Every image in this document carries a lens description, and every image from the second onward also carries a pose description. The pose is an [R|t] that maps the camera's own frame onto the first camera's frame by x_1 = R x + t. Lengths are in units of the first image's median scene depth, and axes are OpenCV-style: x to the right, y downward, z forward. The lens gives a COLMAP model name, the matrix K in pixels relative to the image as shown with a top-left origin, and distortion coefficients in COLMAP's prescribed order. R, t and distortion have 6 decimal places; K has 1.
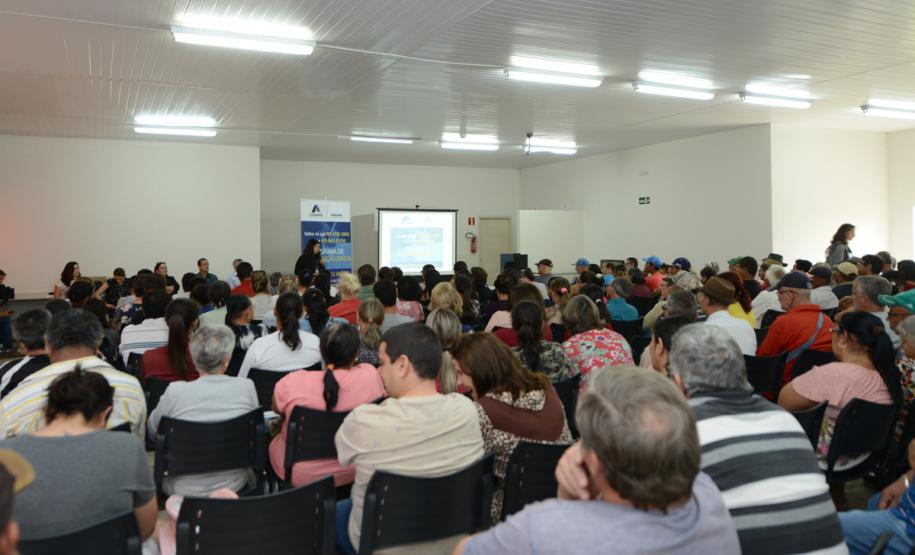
lens RADIAL K [[653.9, 0, 404.7], [0, 653.9, 251.9], [0, 0, 1]] dist [0.000570, -0.005227]
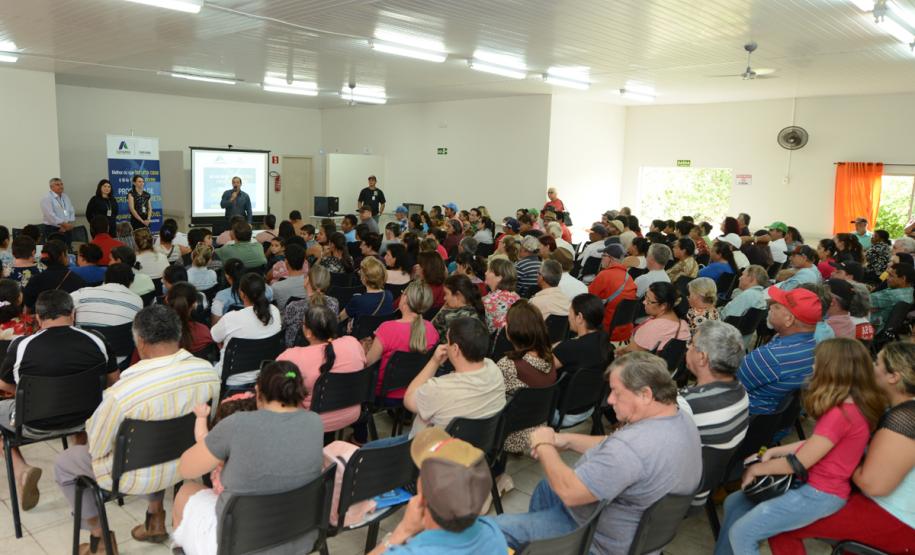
lens RADIAL K [[655.9, 0, 414.0], [0, 655.9, 278.3], [0, 0, 1]] dist [-0.025480, -0.002005]
pose [[0.930018, -0.024641, 0.366687, -0.100605], [-0.031474, 0.988744, 0.146271, -0.028746], [-0.366164, -0.147576, 0.918774, -0.039508]]
